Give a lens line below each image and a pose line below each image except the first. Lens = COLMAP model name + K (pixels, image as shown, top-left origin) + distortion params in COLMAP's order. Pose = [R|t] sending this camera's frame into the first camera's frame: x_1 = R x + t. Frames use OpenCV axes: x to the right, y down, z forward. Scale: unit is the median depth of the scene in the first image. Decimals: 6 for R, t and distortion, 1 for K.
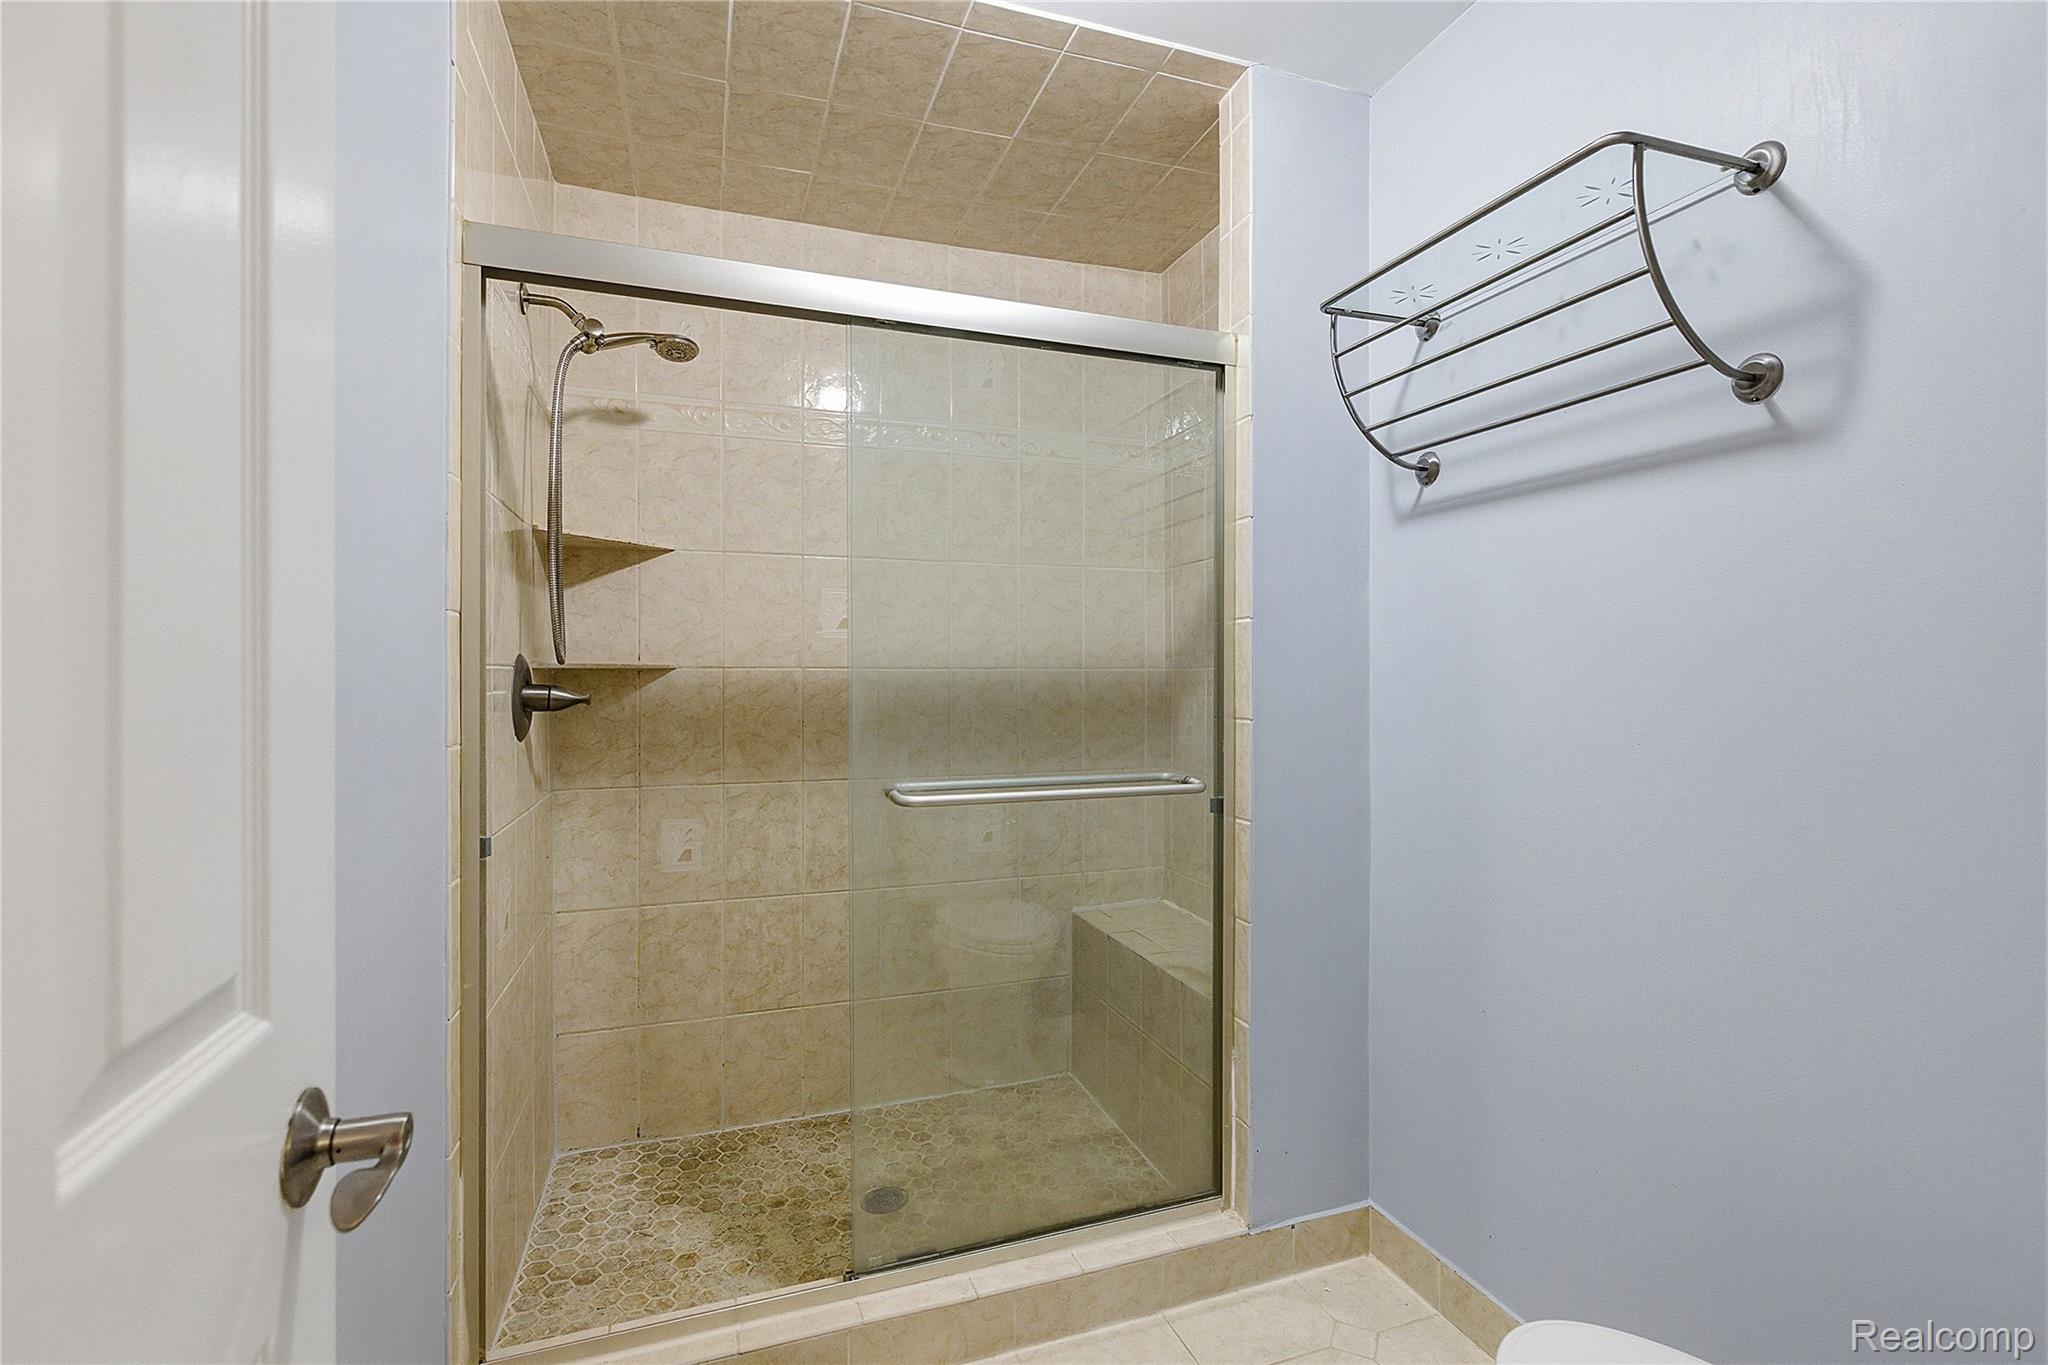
lens RADIAL K [[928.8, 0, 1022.1], [0, 928.8, 675.9], [0, 0, 1]] dist [-0.009904, 0.002564]
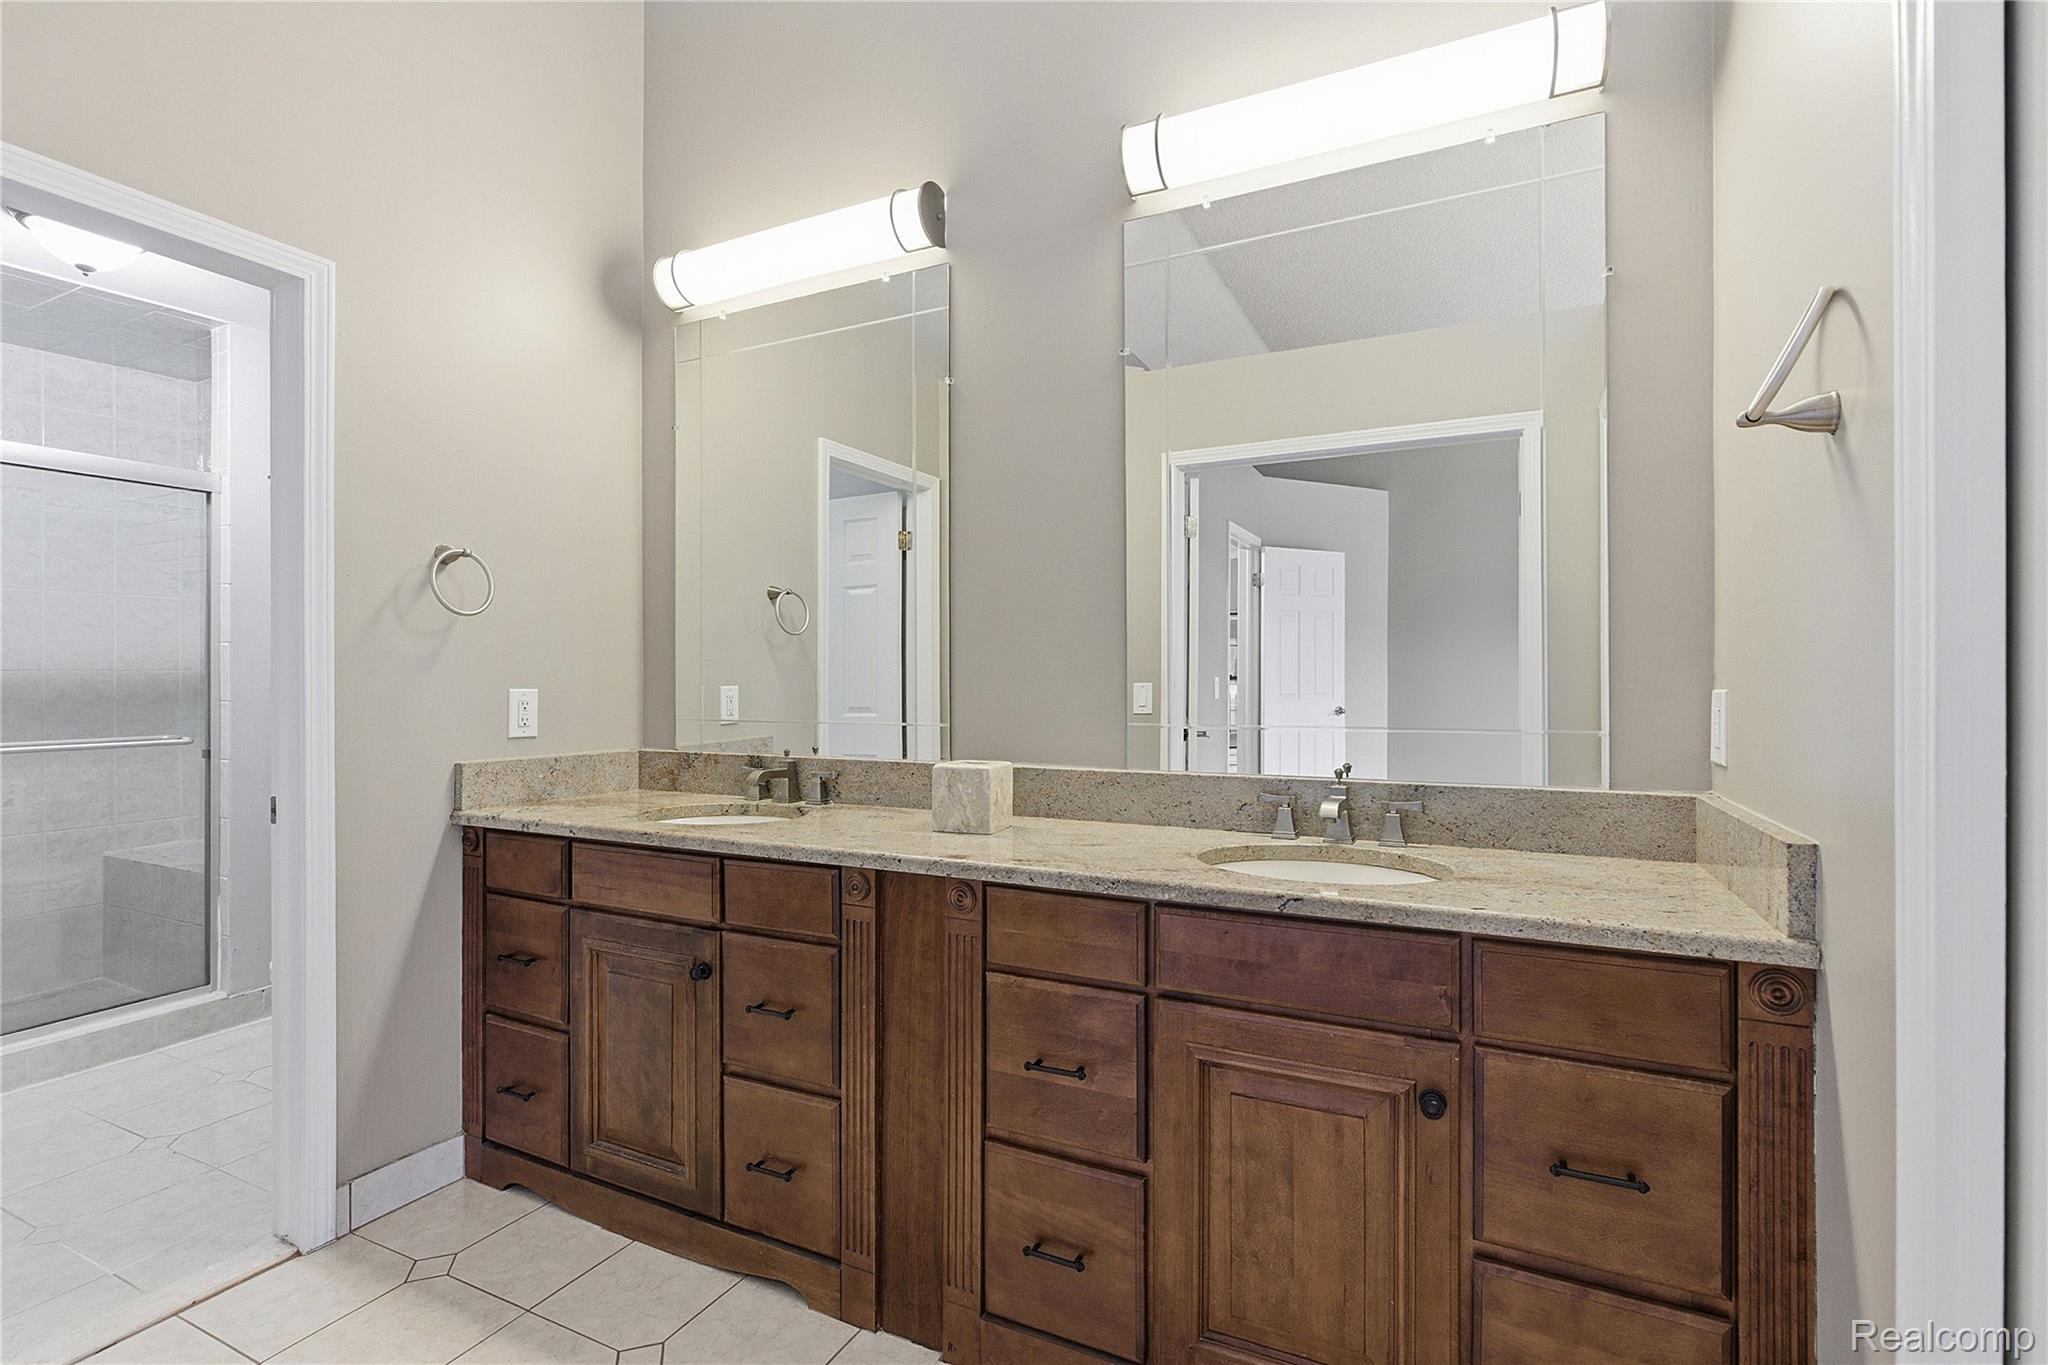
lens RADIAL K [[928.8, 0, 1028.8], [0, 928.8, 668.5], [0, 0, 1]] dist [-0.009904, 0.002564]
pose [[0.706366, -0.002382, 0.707843, 0.079133], [0.006232, 0.999977, -0.002853, 0.000615], [-0.707820, 0.006426, 0.706364, -1.220978]]
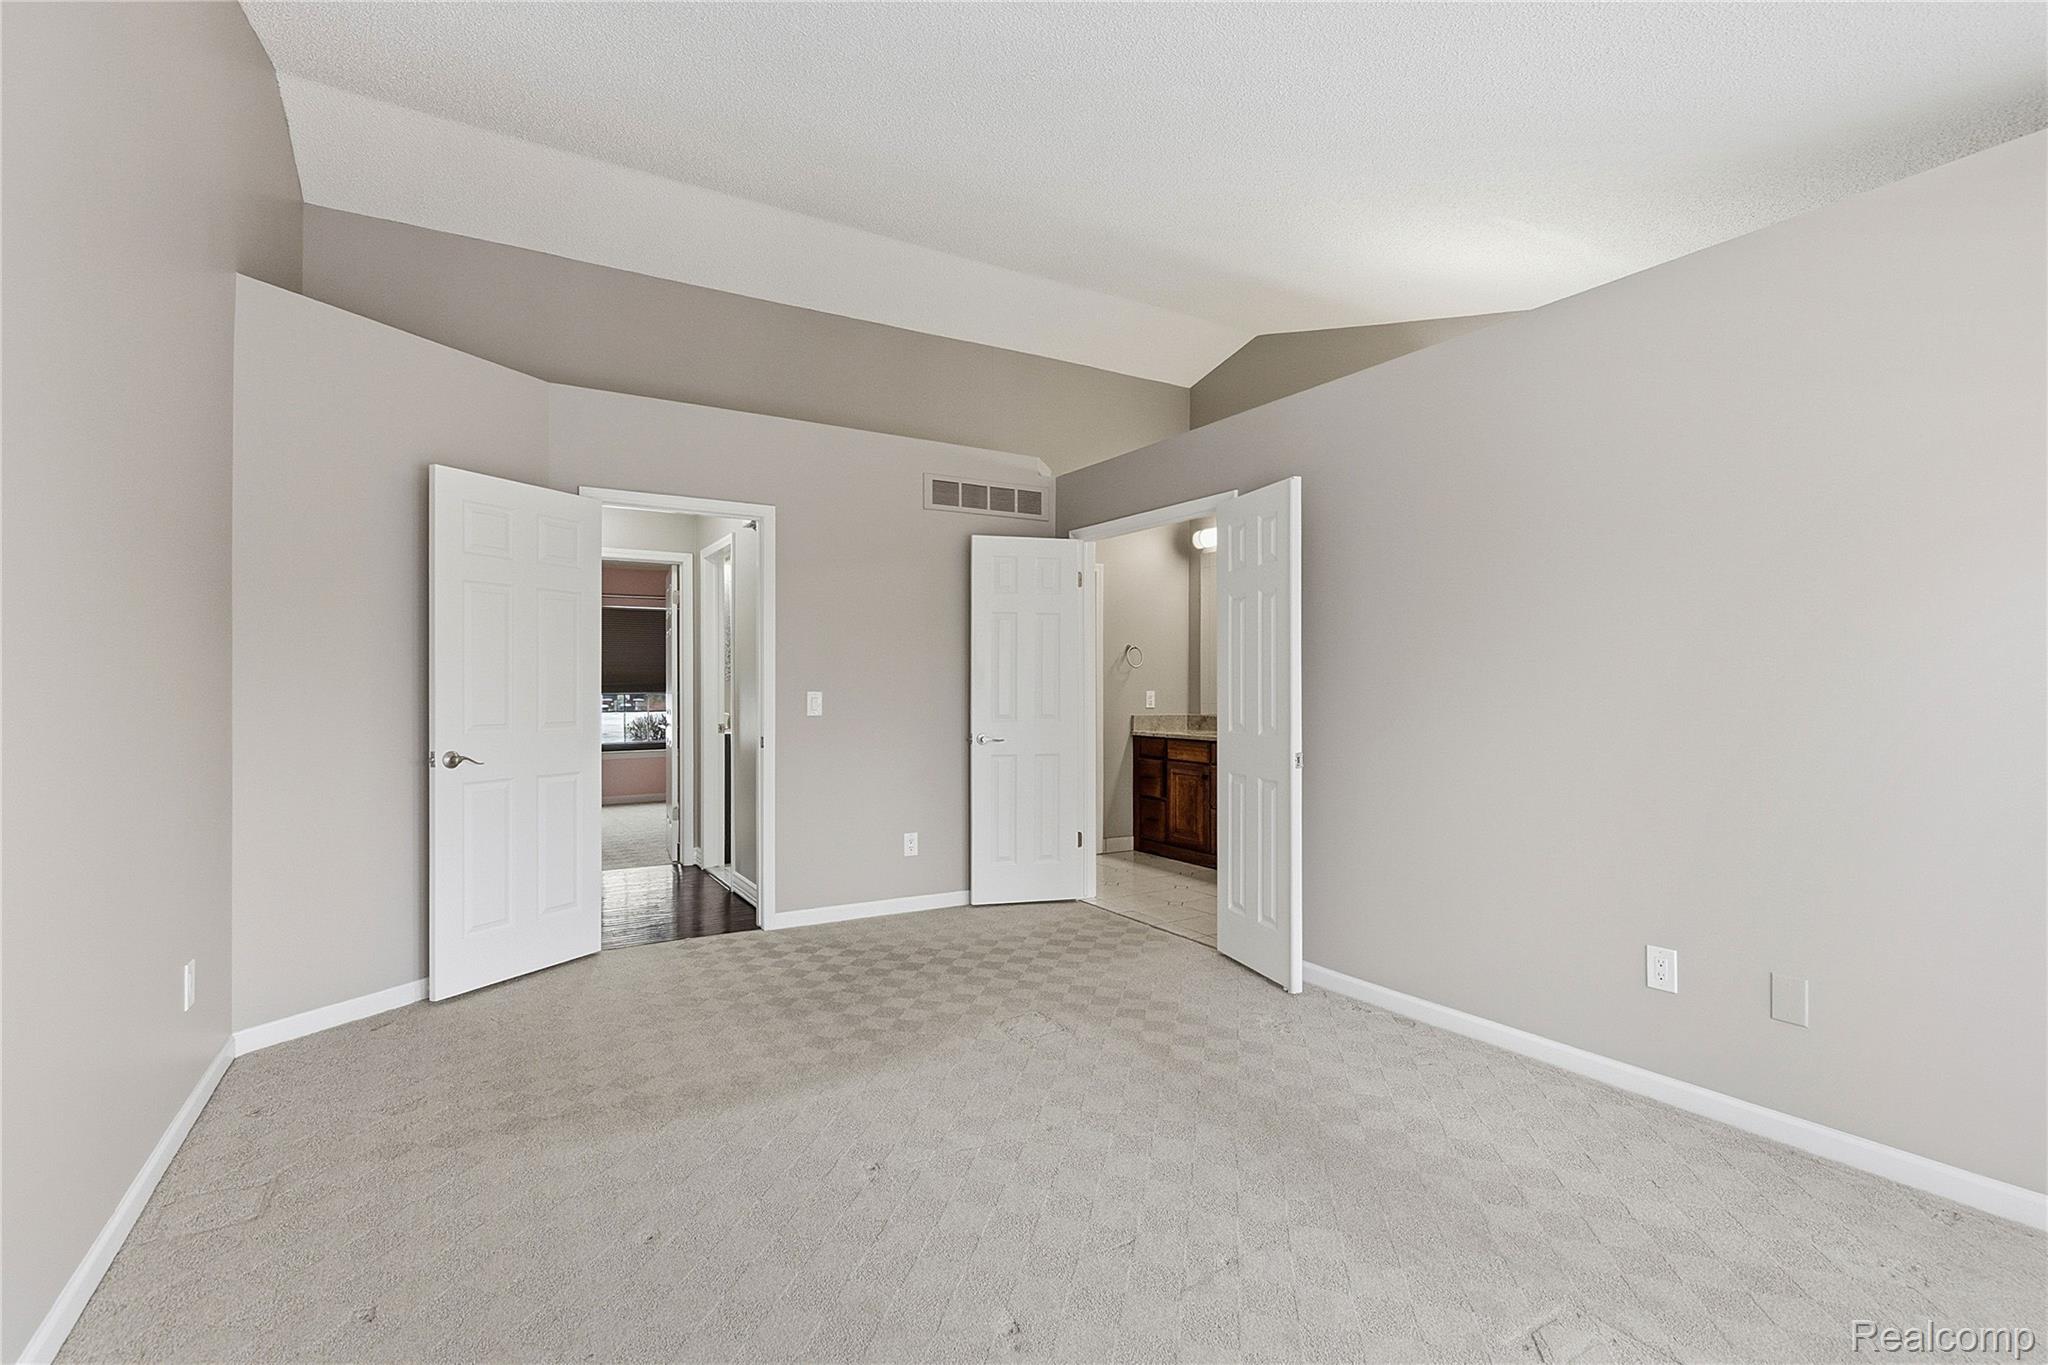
lens RADIAL K [[928.8, 0, 1022.5], [0, 928.8, 680.8], [0, 0, 1]] dist [-0.009904, 0.002564]
pose [[0.978918, -0.004550, 0.204203, -1.423362], [0.005529, 0.999976, -0.004224, -0.015390], [-0.204179, 0.005264, 0.978919, -5.014189]]
